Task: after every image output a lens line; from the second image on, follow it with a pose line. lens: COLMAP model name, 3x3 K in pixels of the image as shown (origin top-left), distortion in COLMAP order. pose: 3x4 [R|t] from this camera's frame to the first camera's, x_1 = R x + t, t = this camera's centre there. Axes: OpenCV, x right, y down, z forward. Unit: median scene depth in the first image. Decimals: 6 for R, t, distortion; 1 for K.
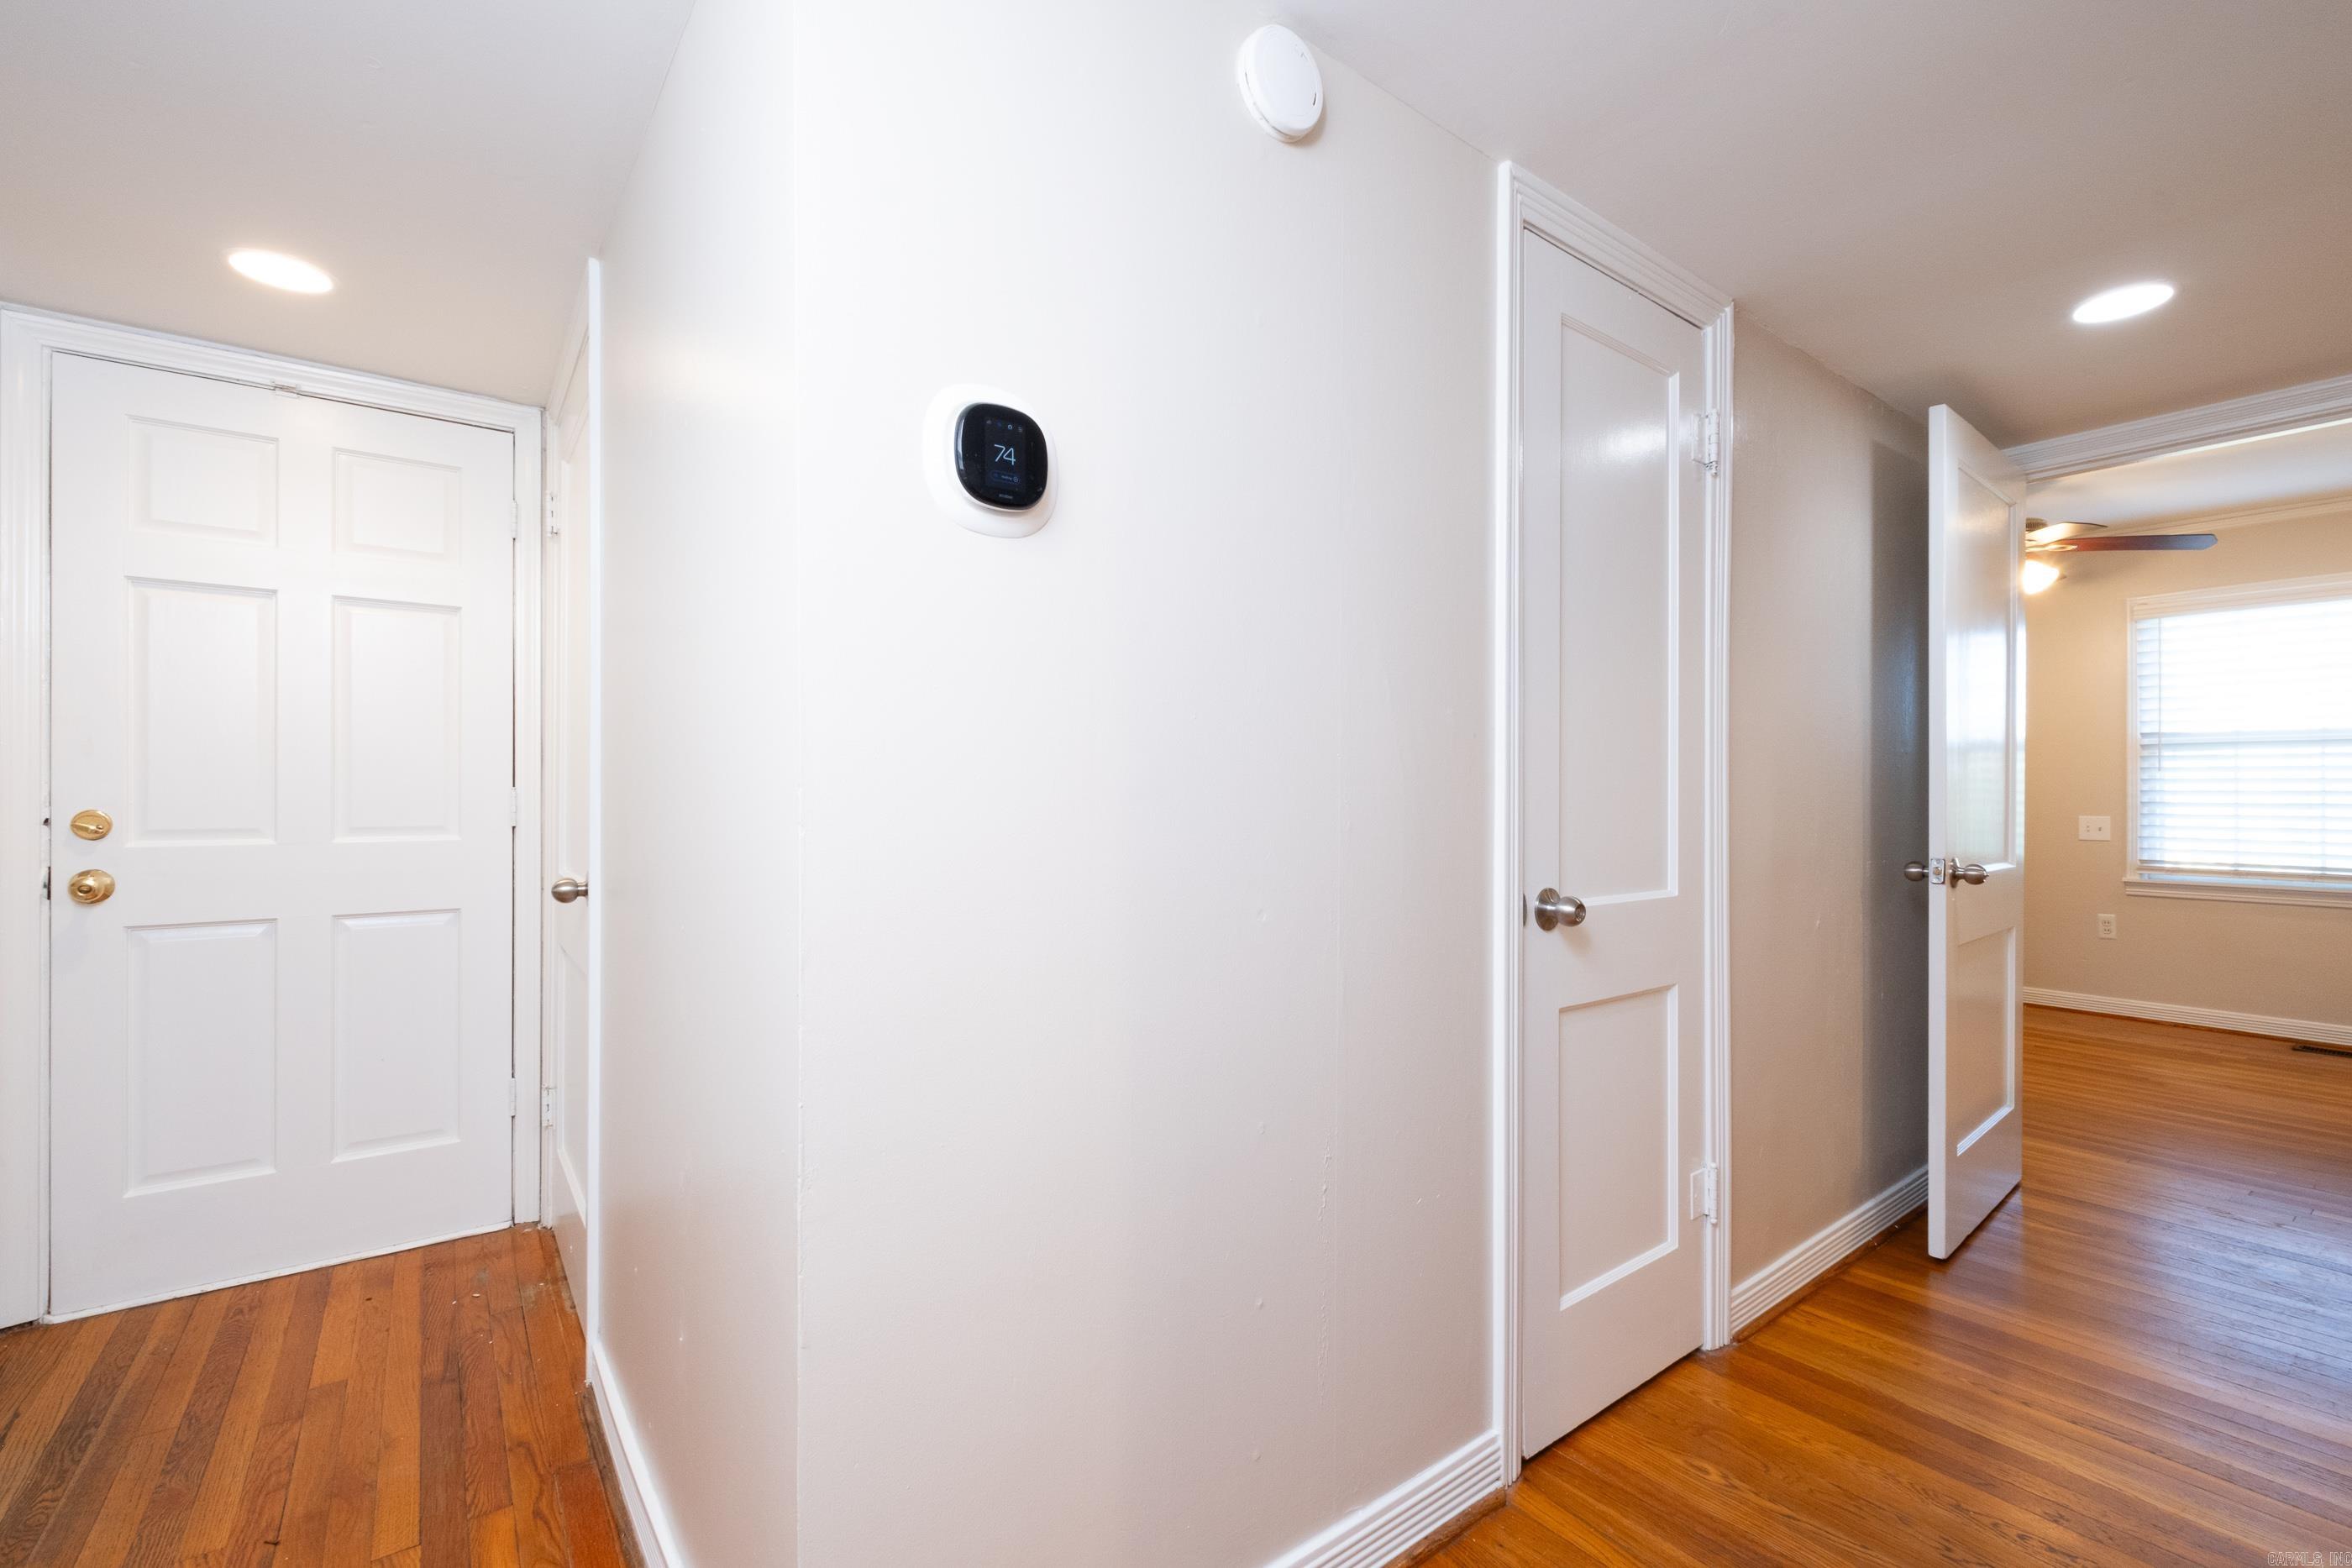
lens RADIAL K [[1024.5, 0, 1185.0], [0, 1024.5, 789.5], [0, 0, 1]] dist [0.001114, -0.000754]
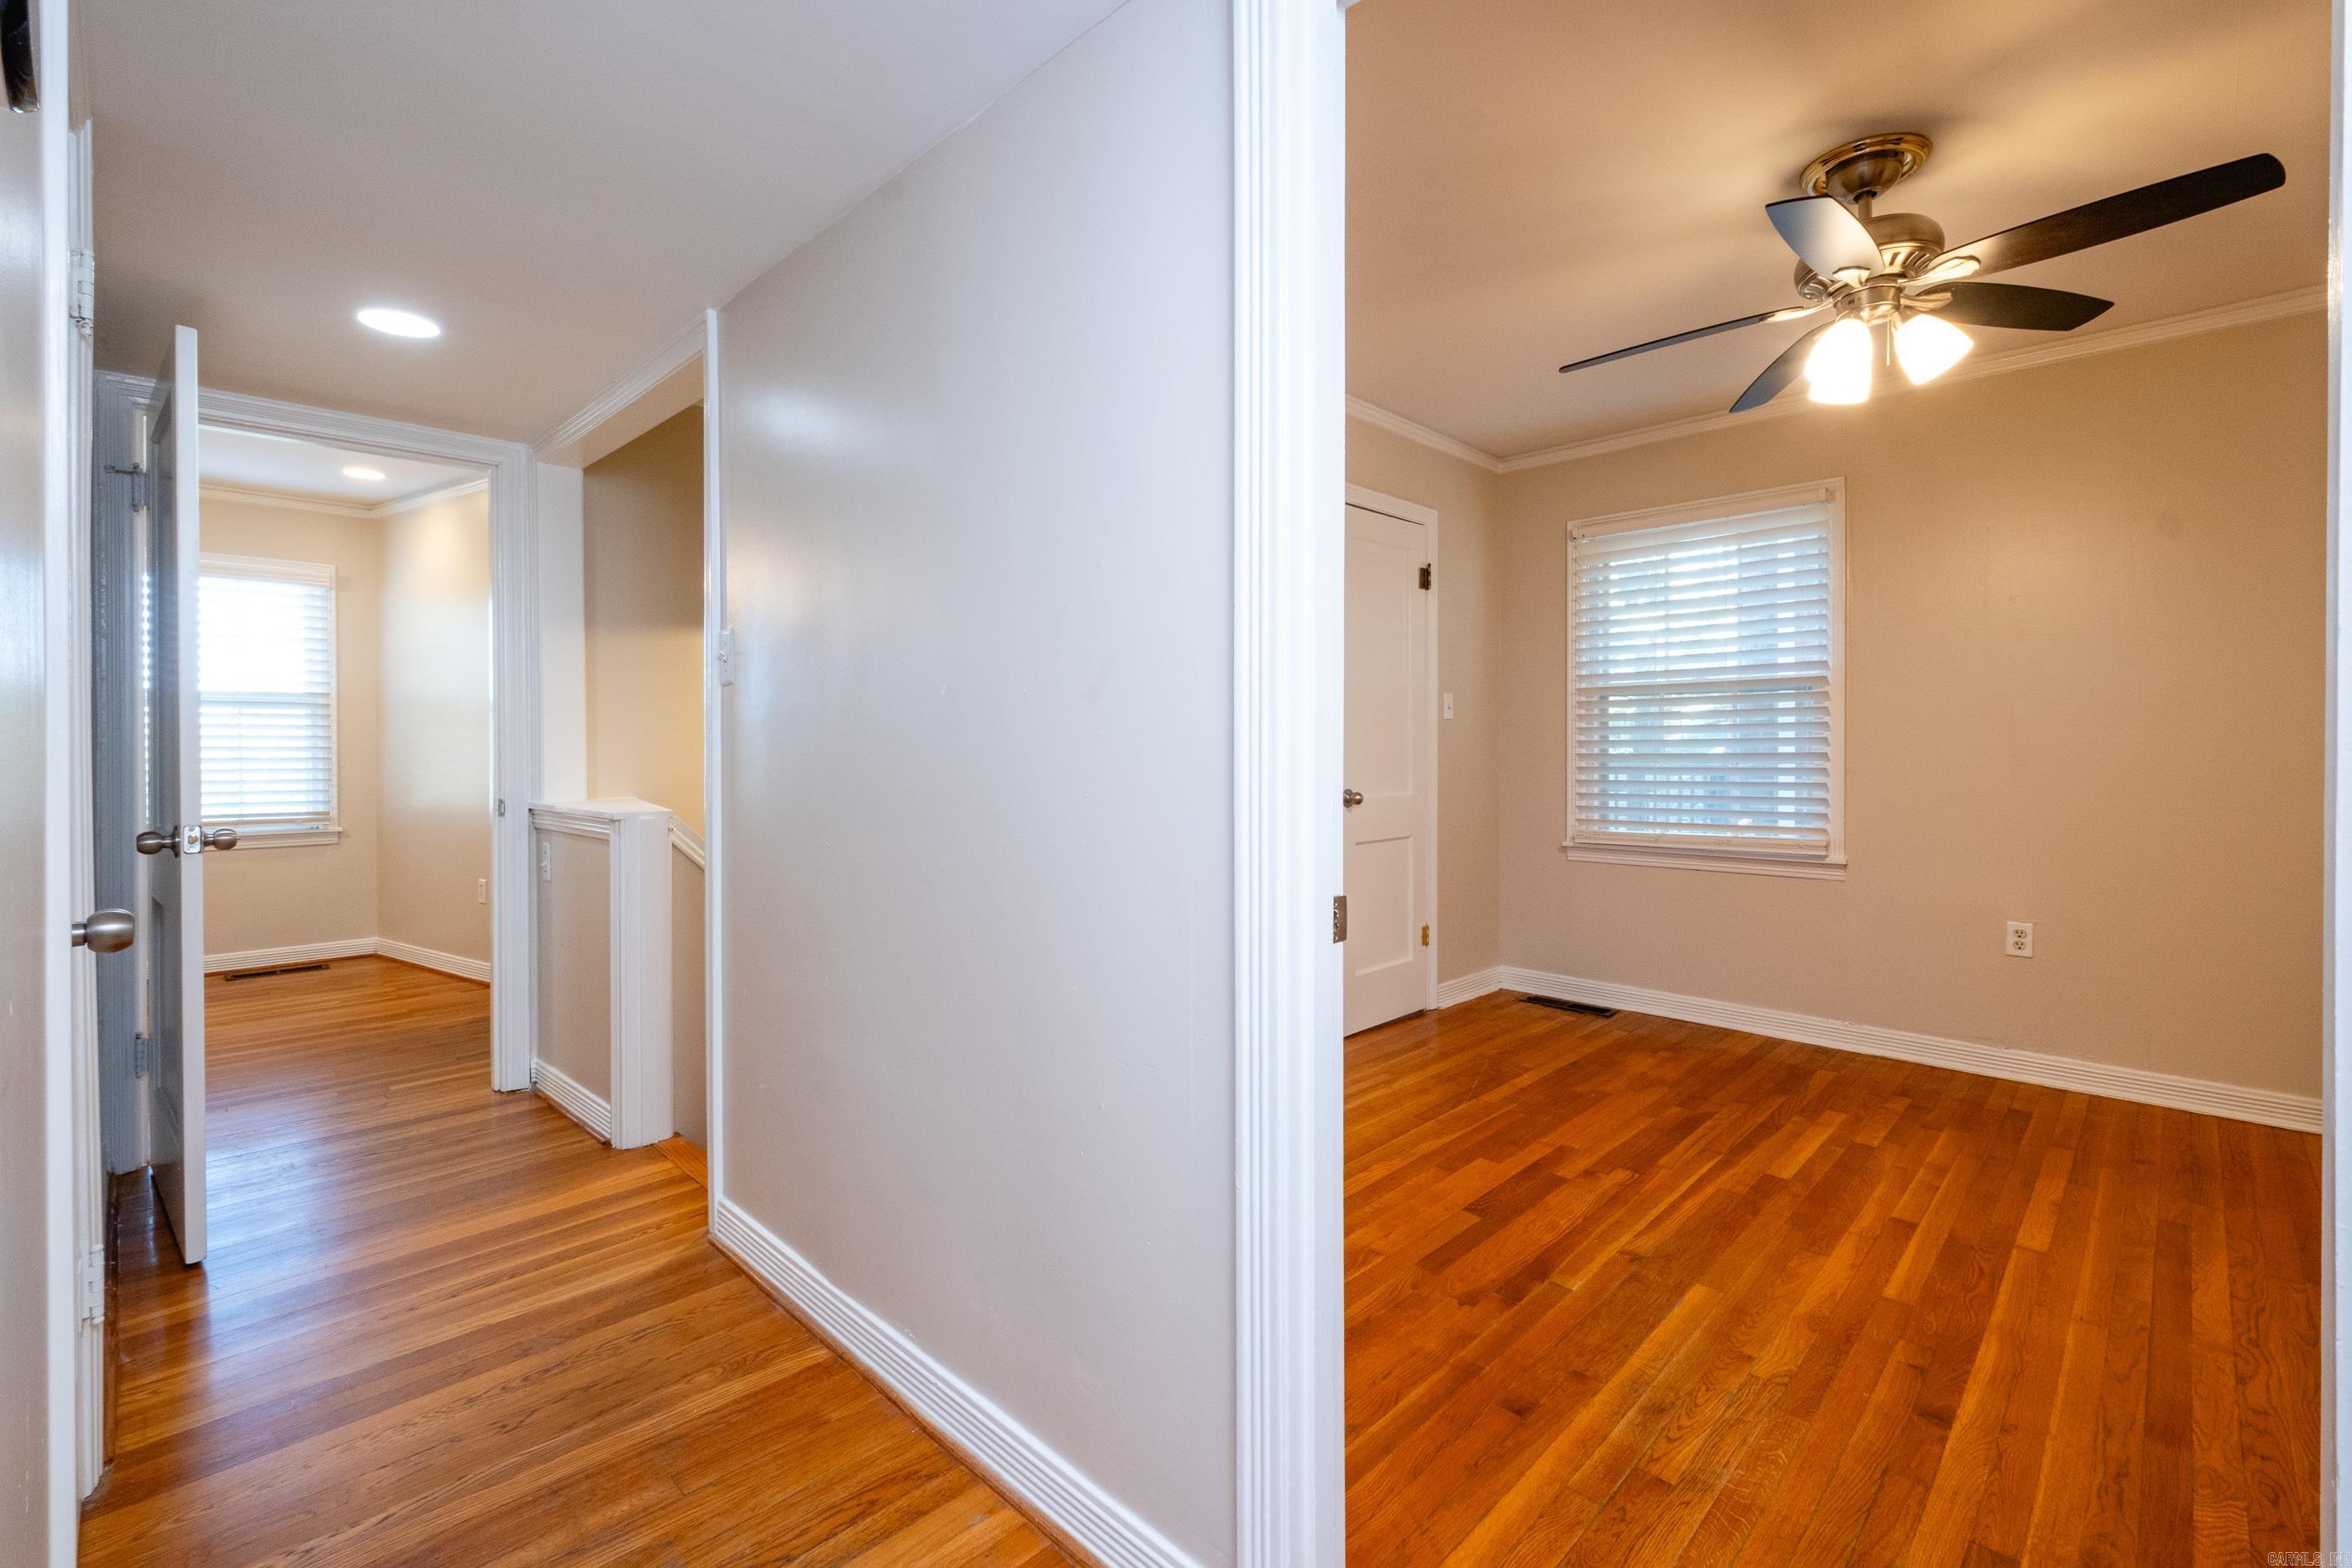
lens RADIAL K [[1006.0, 0, 1181.6], [0, 1006.0, 746.6], [0, 0, 1]] dist [0.001646, -0.000834]
pose [[-0.152809, -0.005179, 0.988242, -0.138168], [0.003979, 0.999975, 0.005856, -0.001100], [-0.988248, 0.004827, -0.152785, 0.131645]]
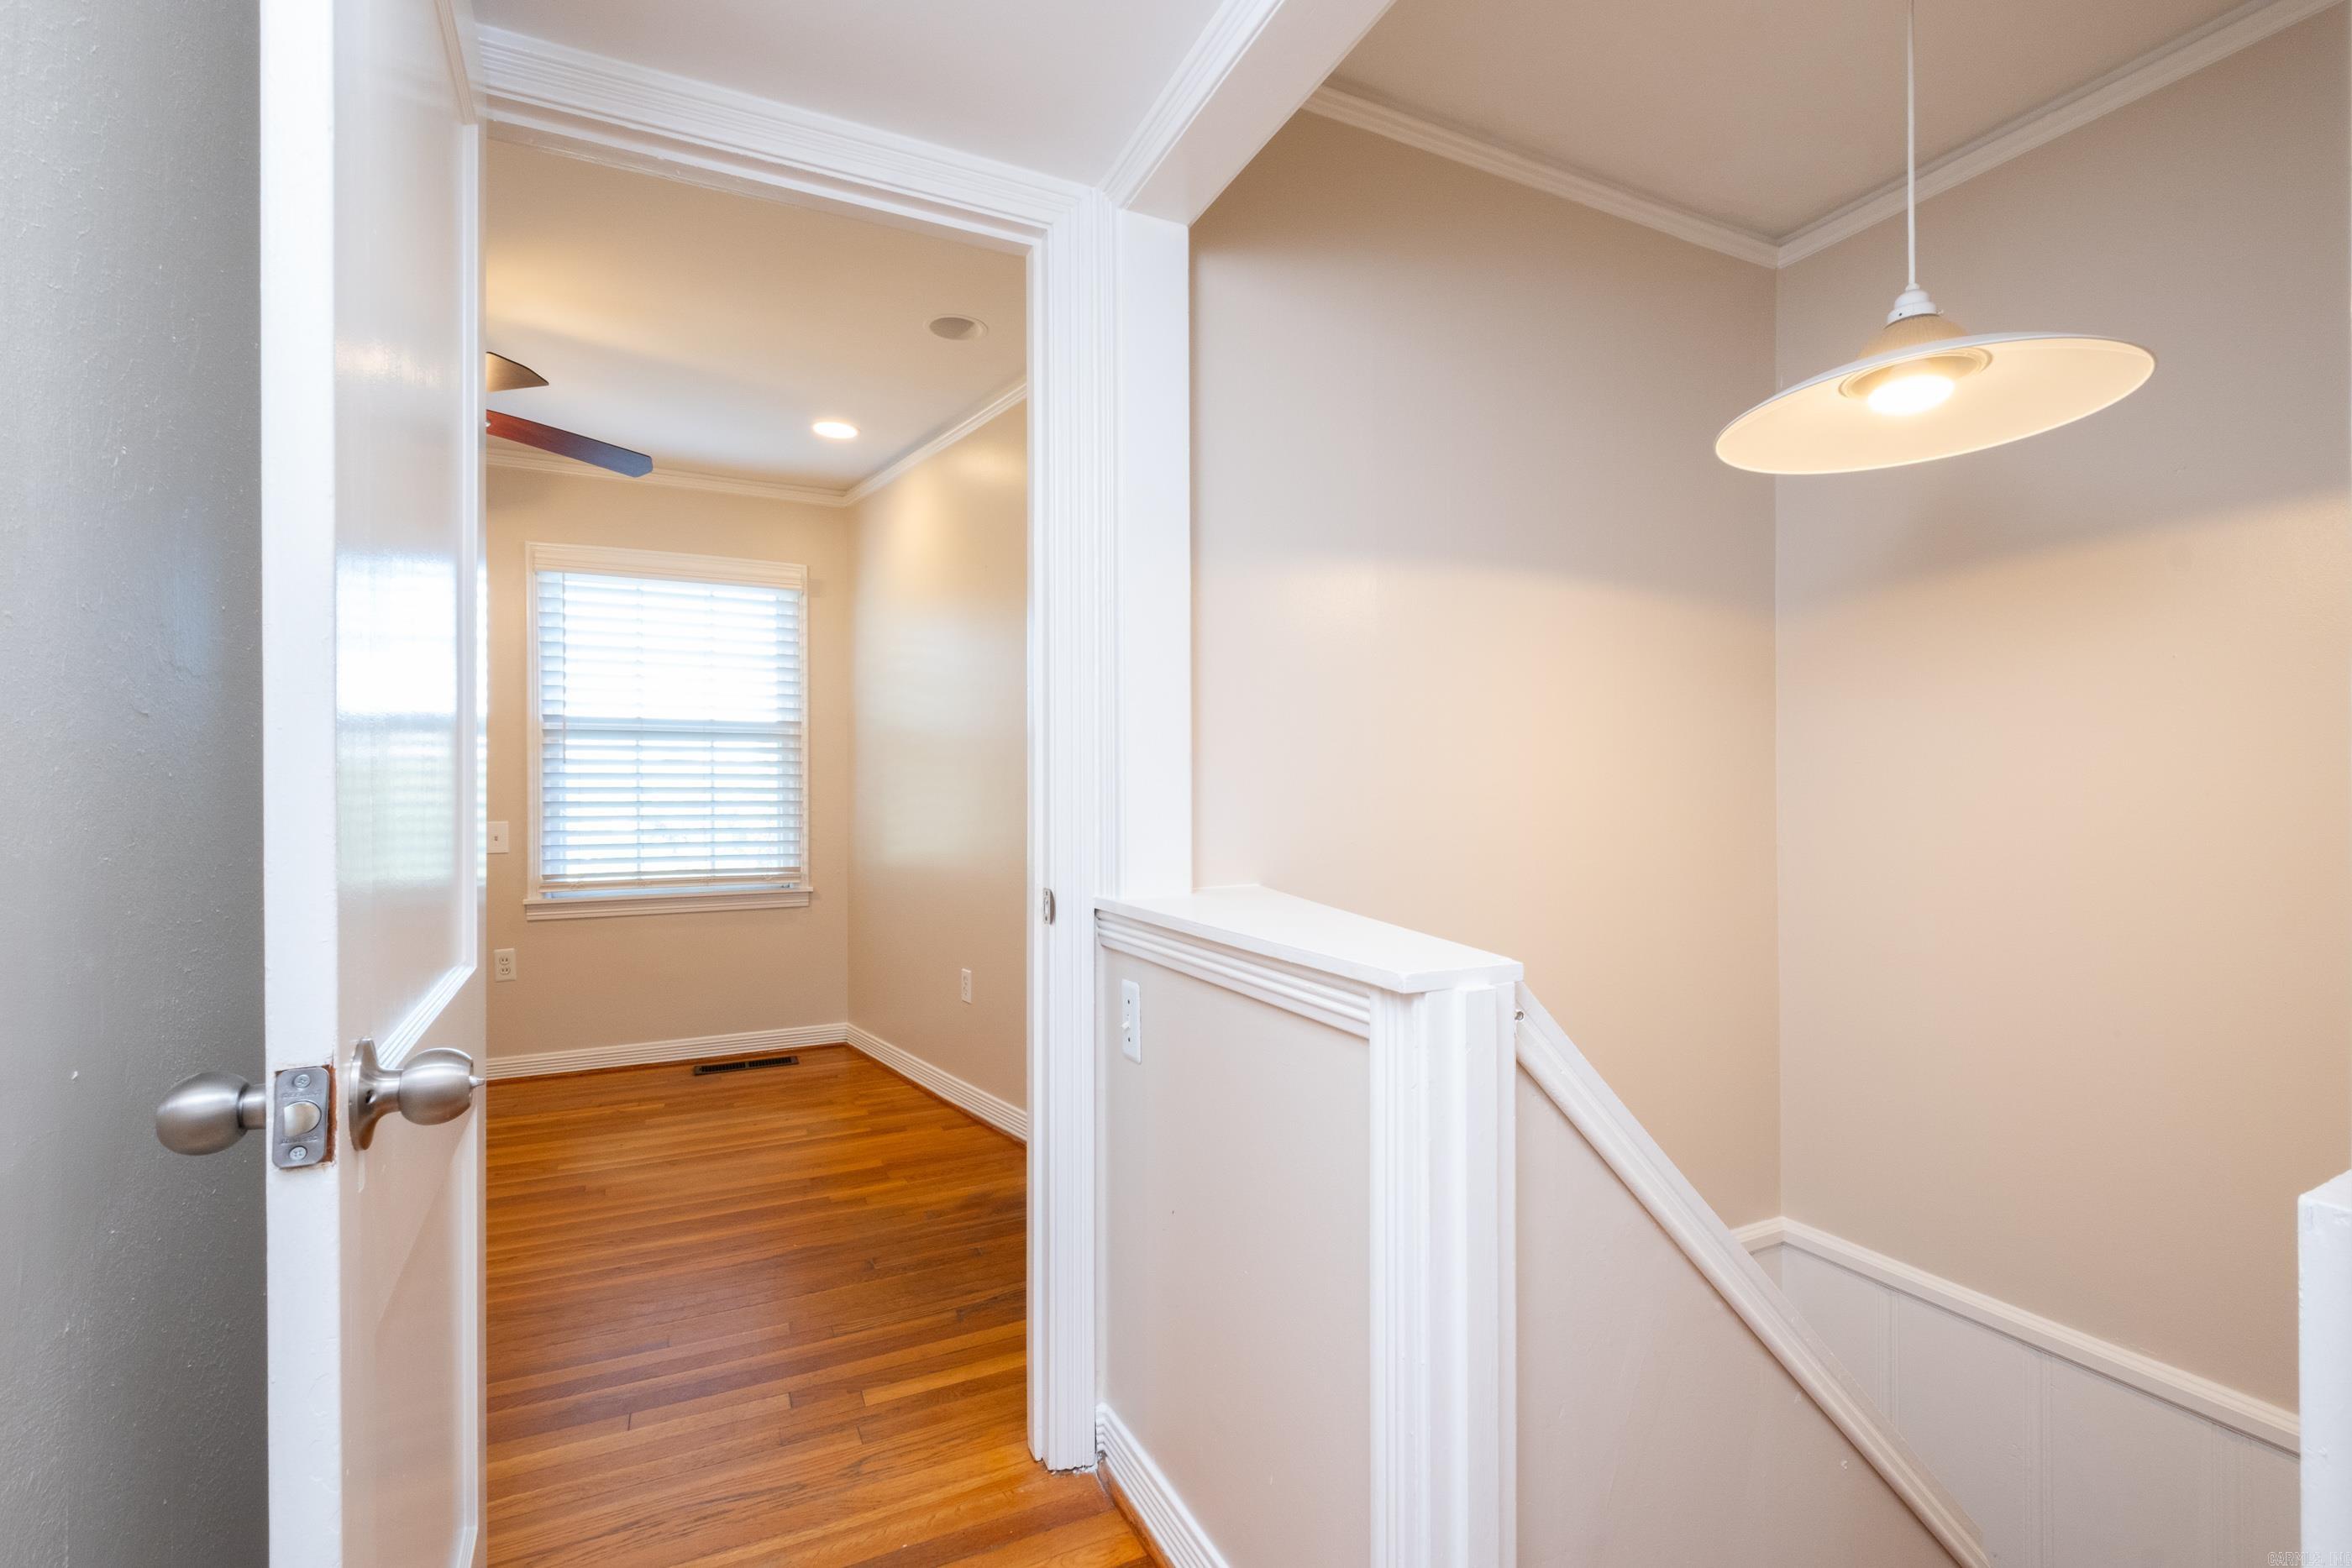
lens RADIAL K [[1024.5, 0, 1185.0], [0, 1024.5, 789.5], [0, 0, 1]] dist [0.001114, -0.000754]
pose [[0.200974, -0.003221, 0.979591, 0.261916], [0.002044, 0.999994, 0.002869, 0.001206], [-0.979594, 0.001426, 0.200980, 0.362388]]
